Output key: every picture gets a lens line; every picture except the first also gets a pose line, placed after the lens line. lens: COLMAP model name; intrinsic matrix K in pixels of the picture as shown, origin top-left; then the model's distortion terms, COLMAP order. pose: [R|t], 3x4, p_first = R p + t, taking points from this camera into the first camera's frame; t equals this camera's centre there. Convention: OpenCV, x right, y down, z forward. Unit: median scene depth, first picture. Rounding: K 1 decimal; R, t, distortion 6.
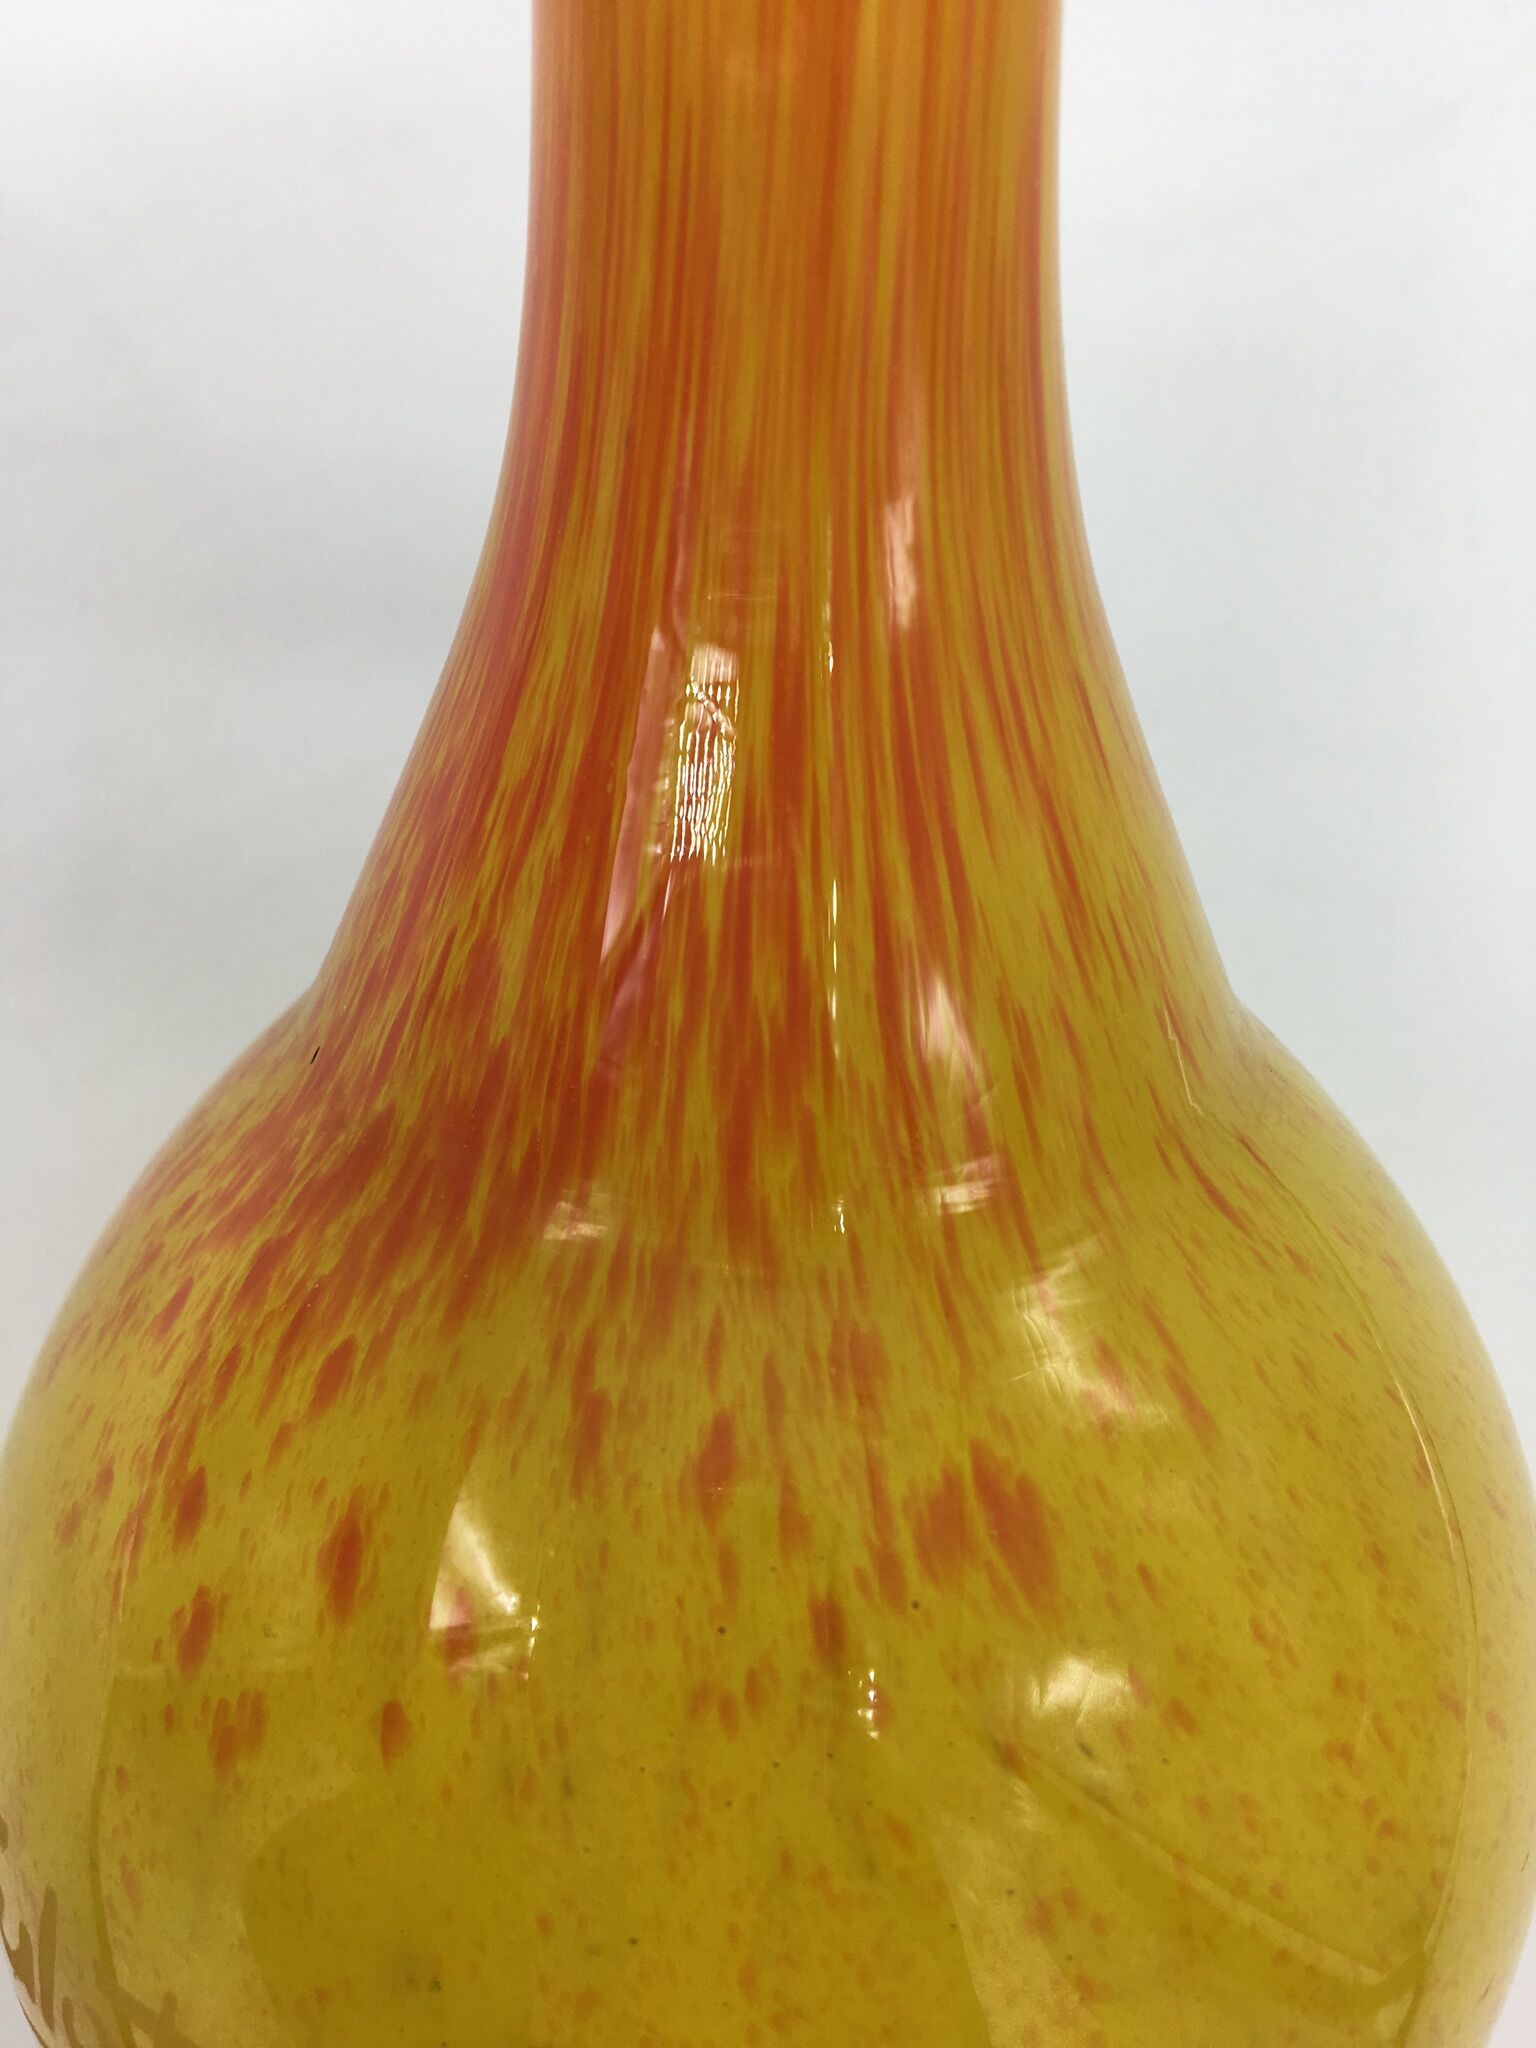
lens RADIAL K [[1824.6, 0, 750.6], [0, 1824.6, 1038.5], [0, 0, 1]] dist [0.080368, -0.070616]
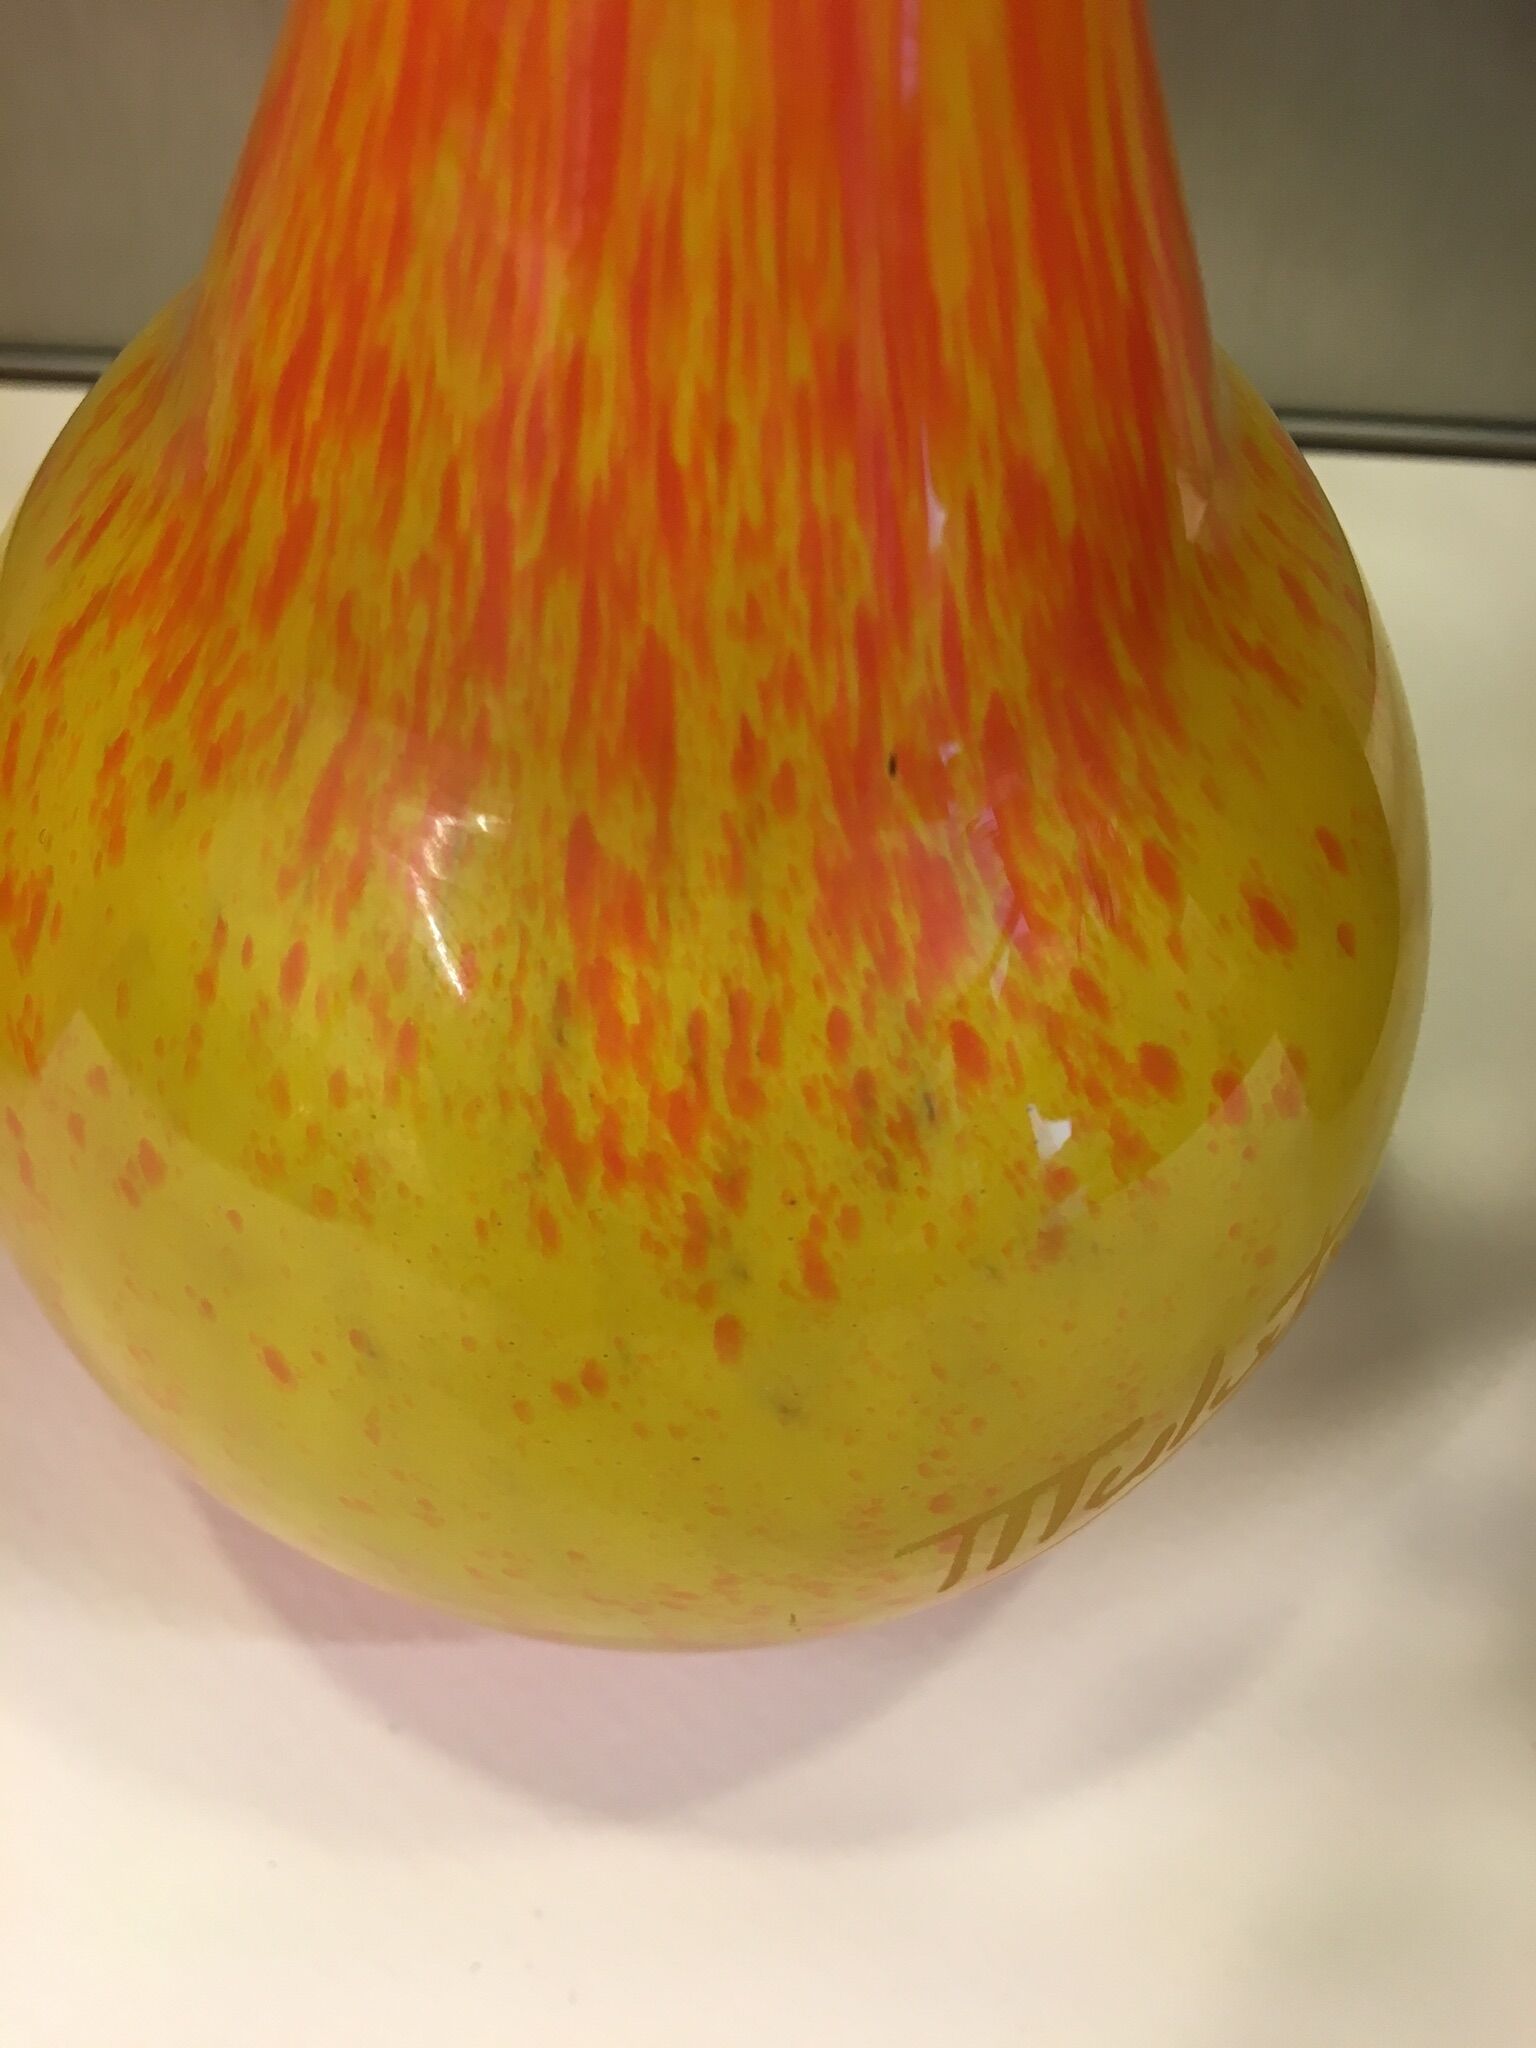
lens RADIAL K [[1880.3, 0, 786.9], [0, 1880.3, 1007.6], [0, 0, 1]] dist [0.056588, 0.000000]
pose [[0.128544, -0.859136, 0.495340, -0.826178], [0.441574, 0.496822, 0.747115, -0.648175], [-0.887969, 0.122692, 0.443235, 0.712752]]
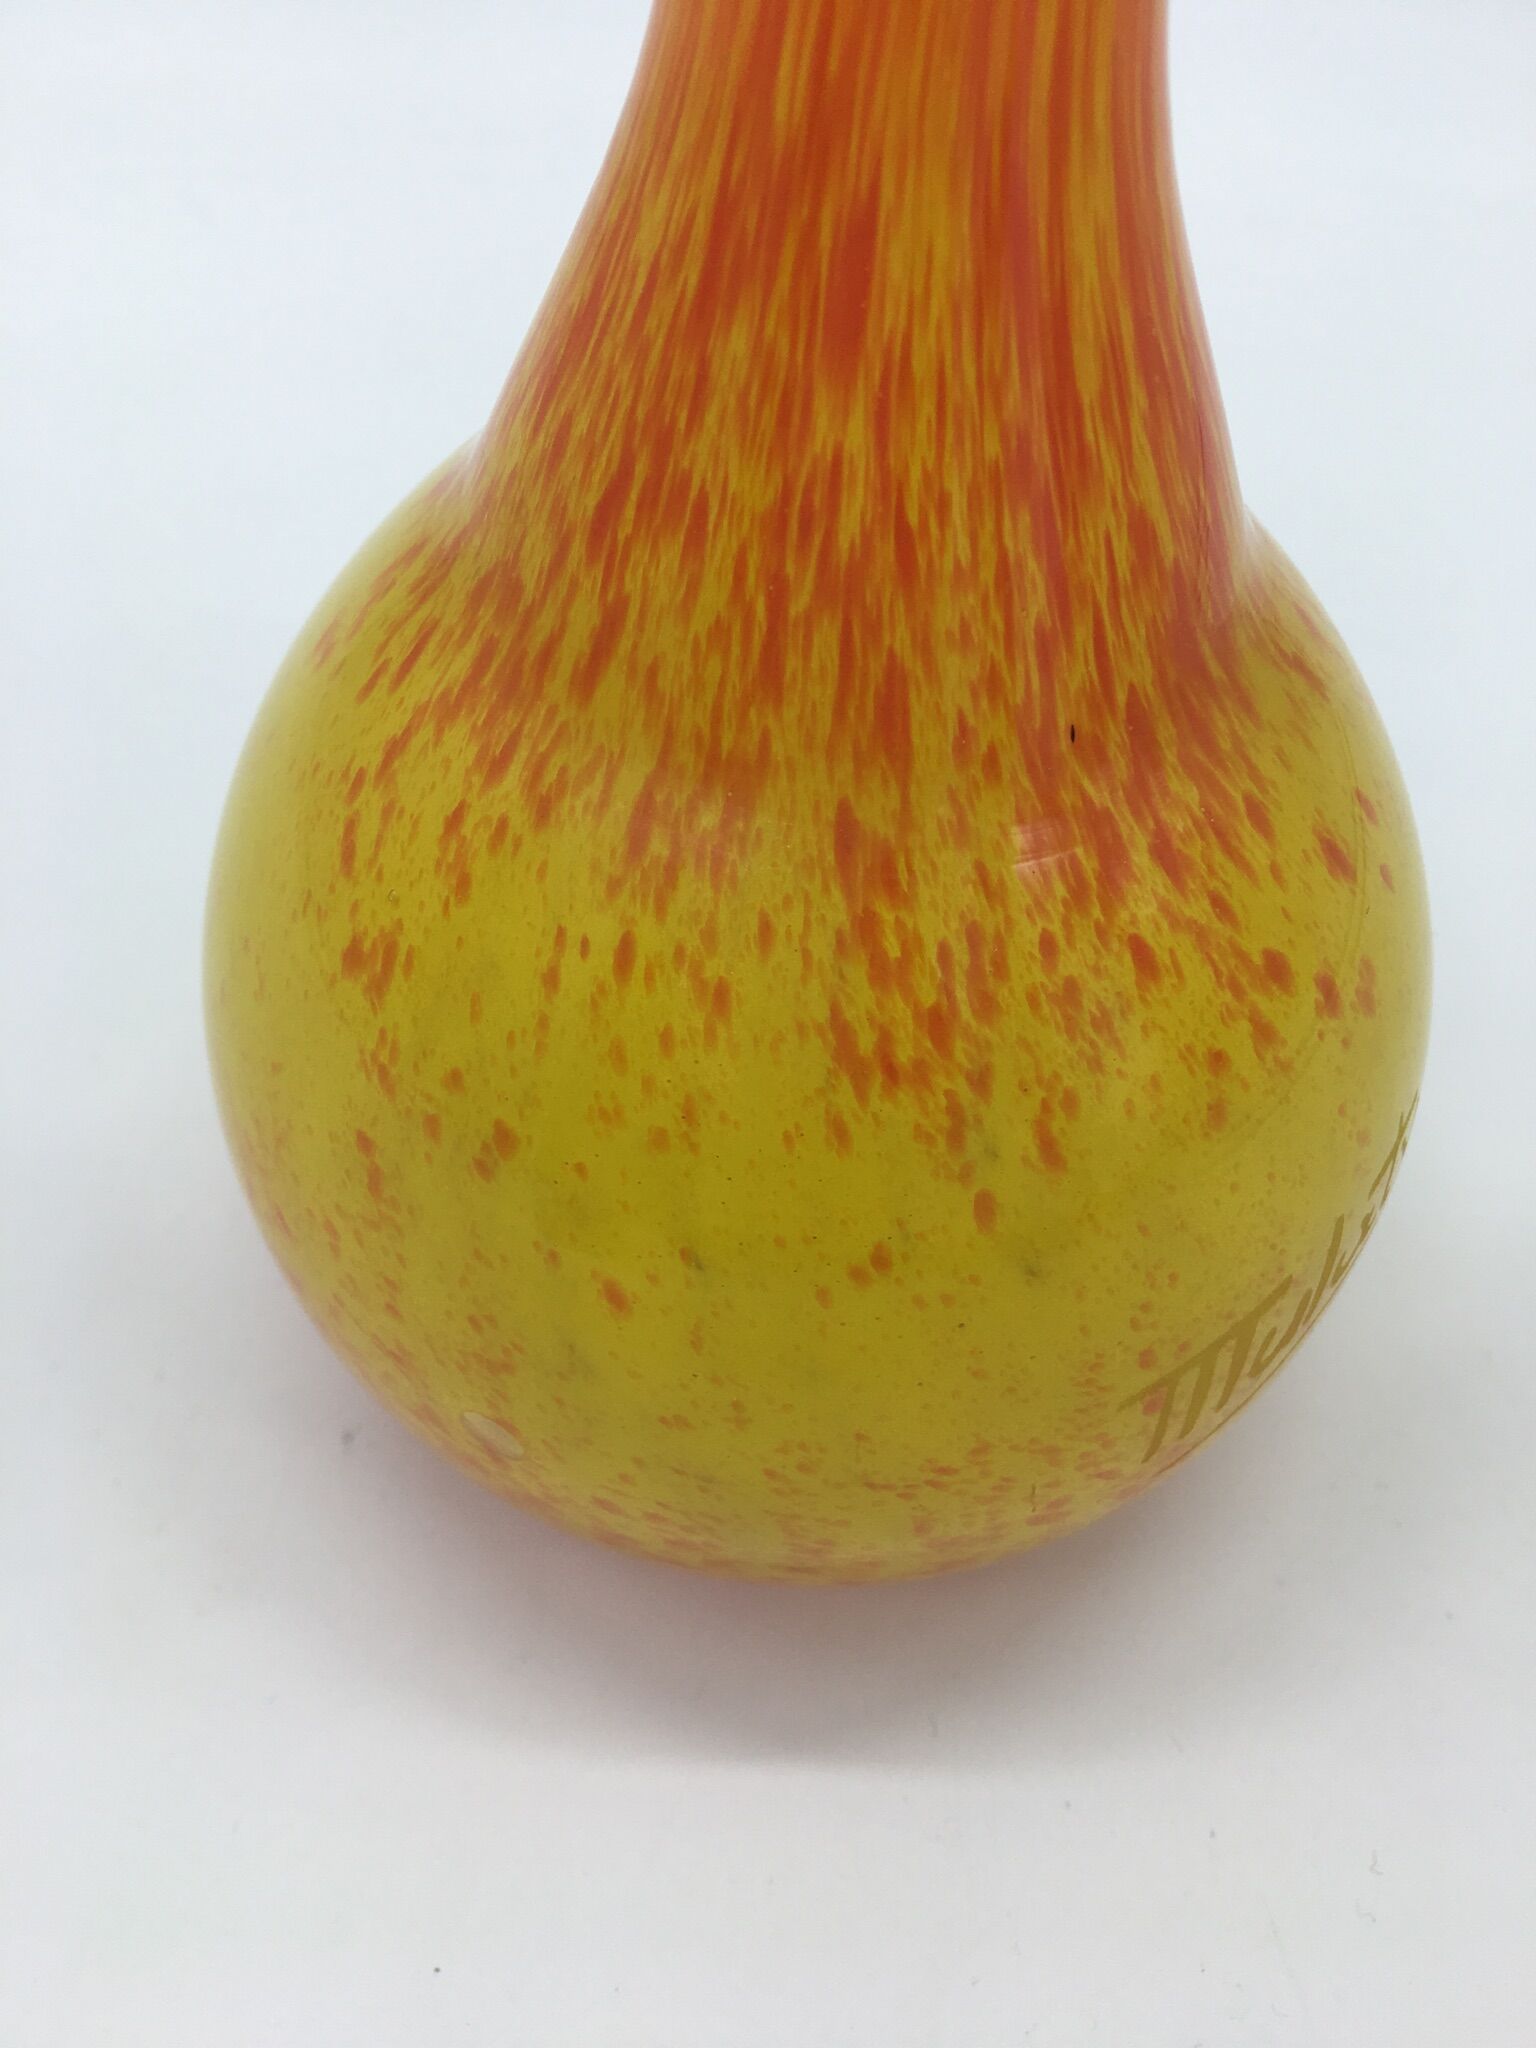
lens RADIAL K [[1824.6, 0, 780.3], [0, 1824.6, 1015.1], [0, 0, 1]] dist [0.080368, -0.070616]
pose [[-0.006439, -0.782172, 0.623029, -1.161254], [0.460450, 0.550743, 0.696181, -0.826580], [-0.887662, 0.291357, 0.356605, 0.855447]]
